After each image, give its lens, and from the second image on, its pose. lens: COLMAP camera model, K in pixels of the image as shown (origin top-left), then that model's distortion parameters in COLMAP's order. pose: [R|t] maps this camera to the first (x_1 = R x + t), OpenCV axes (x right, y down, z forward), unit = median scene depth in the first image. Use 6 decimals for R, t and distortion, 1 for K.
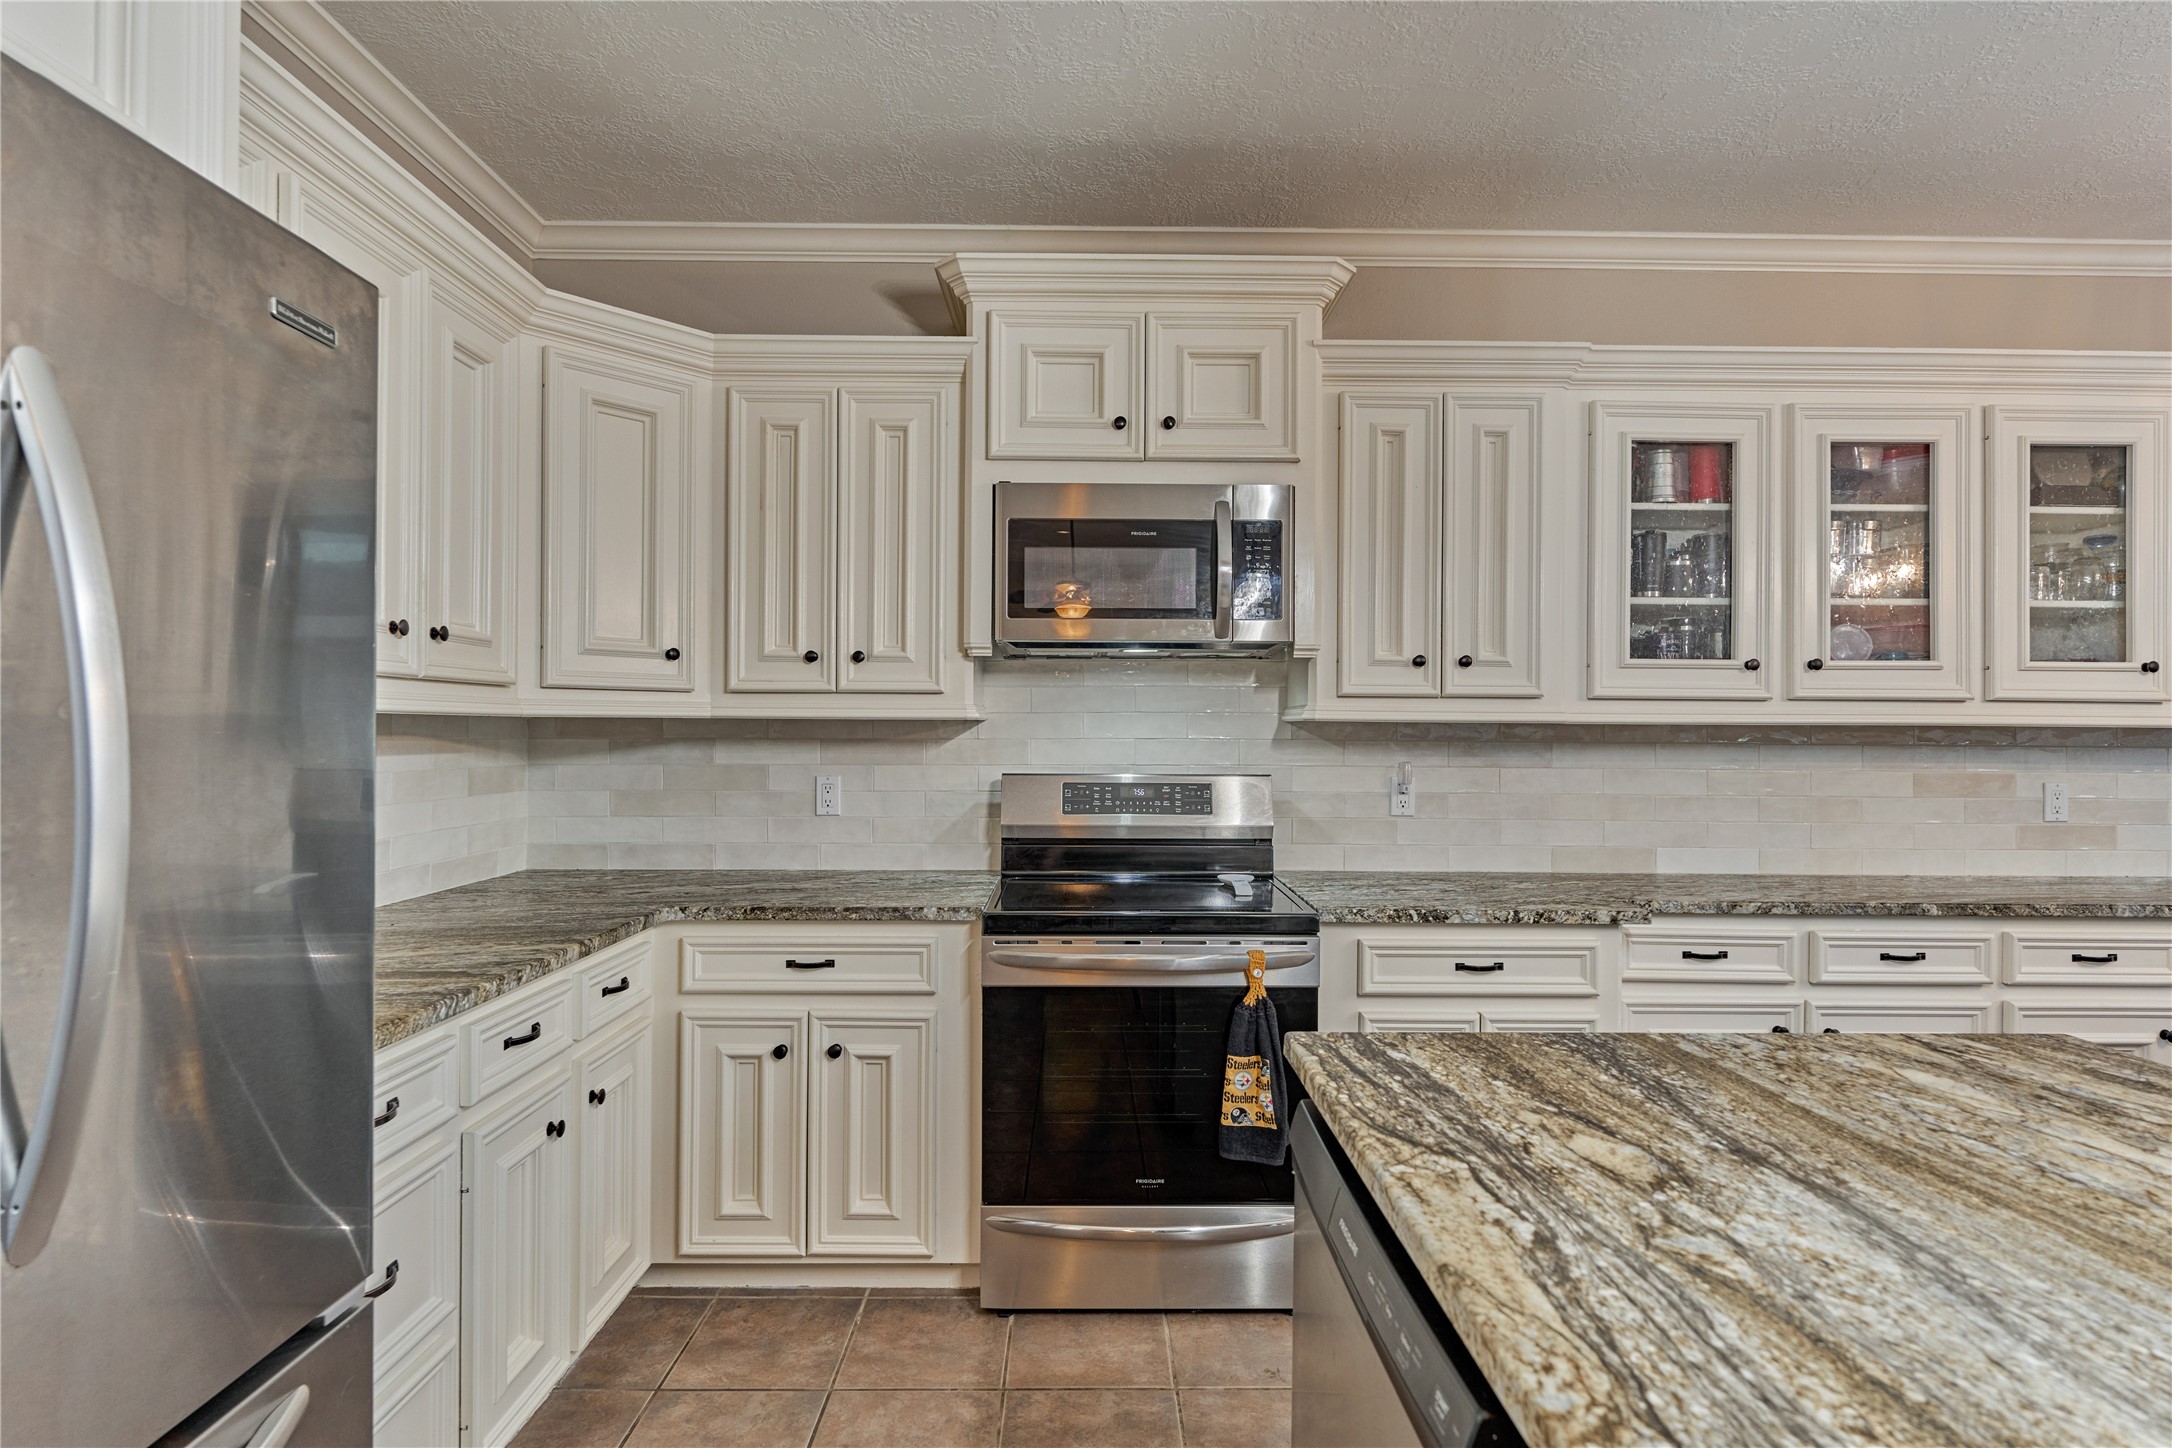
lens RADIAL K [[1063.6, 0, 1089.1], [0, 1063.6, 728.6], [0, 0, 1]] dist [-0.000958, -0.000640]
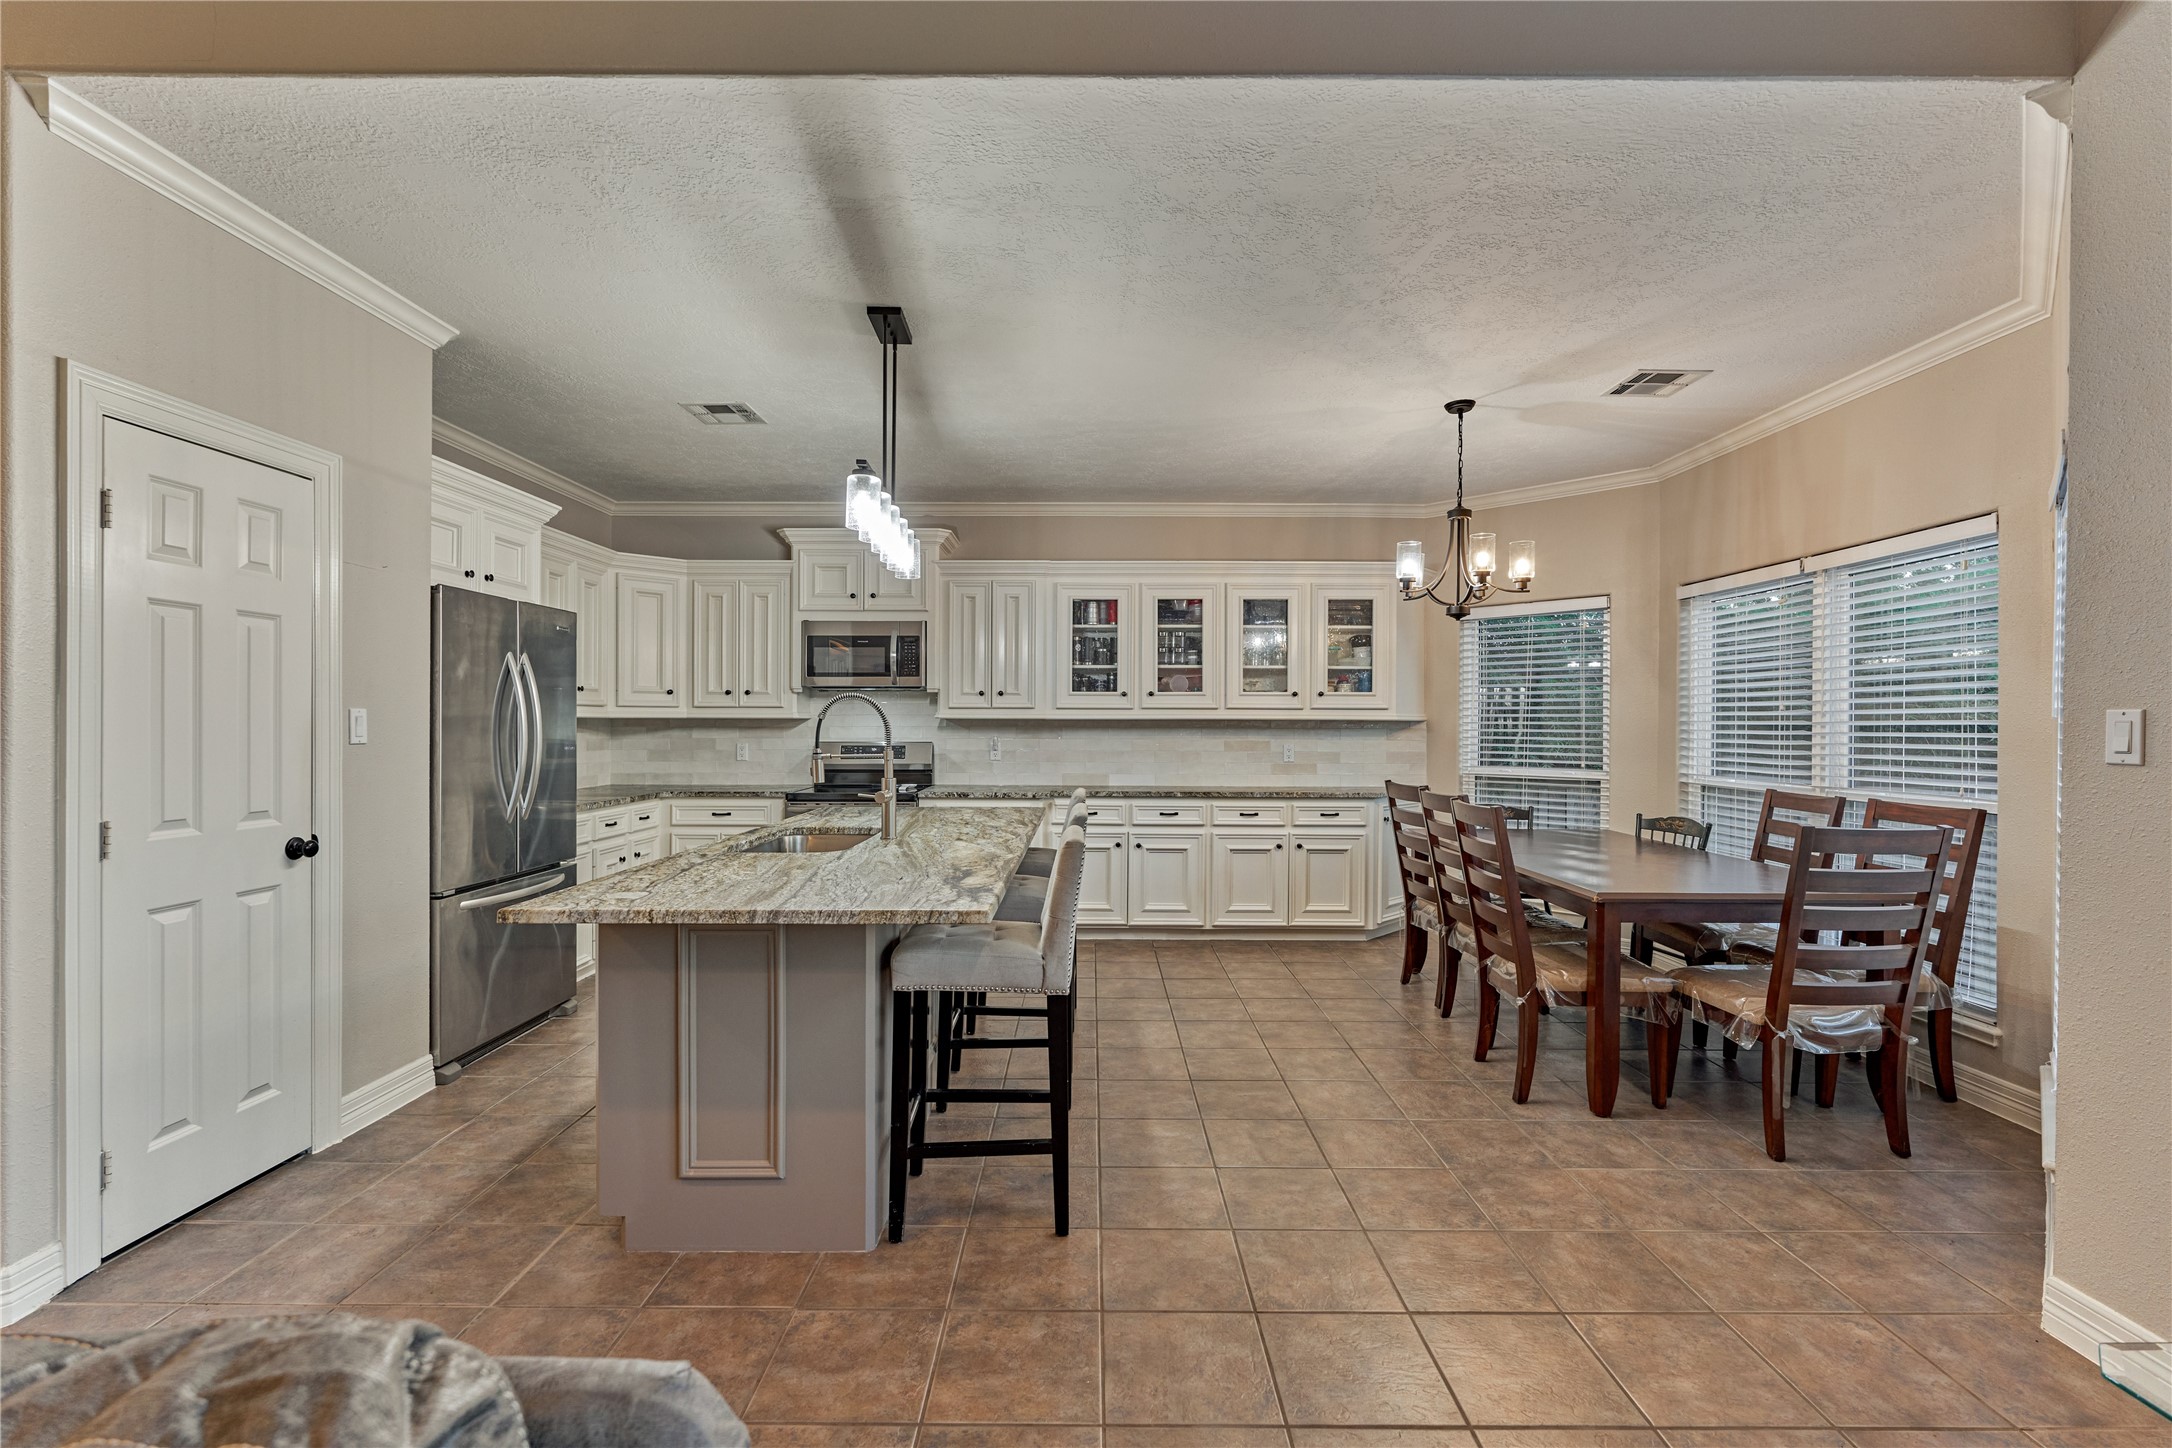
lens RADIAL K [[945.5, 0, 1086.0], [0, 945.5, 724.0], [0, 0, 1]] dist [-0.002618, -0.000209]
pose [[0.999866, -0.003363, -0.016051, 0.579074], [0.003412, 0.999990, 0.002998, -0.000058], [0.016041, -0.003052, 0.999867, -1.118023]]
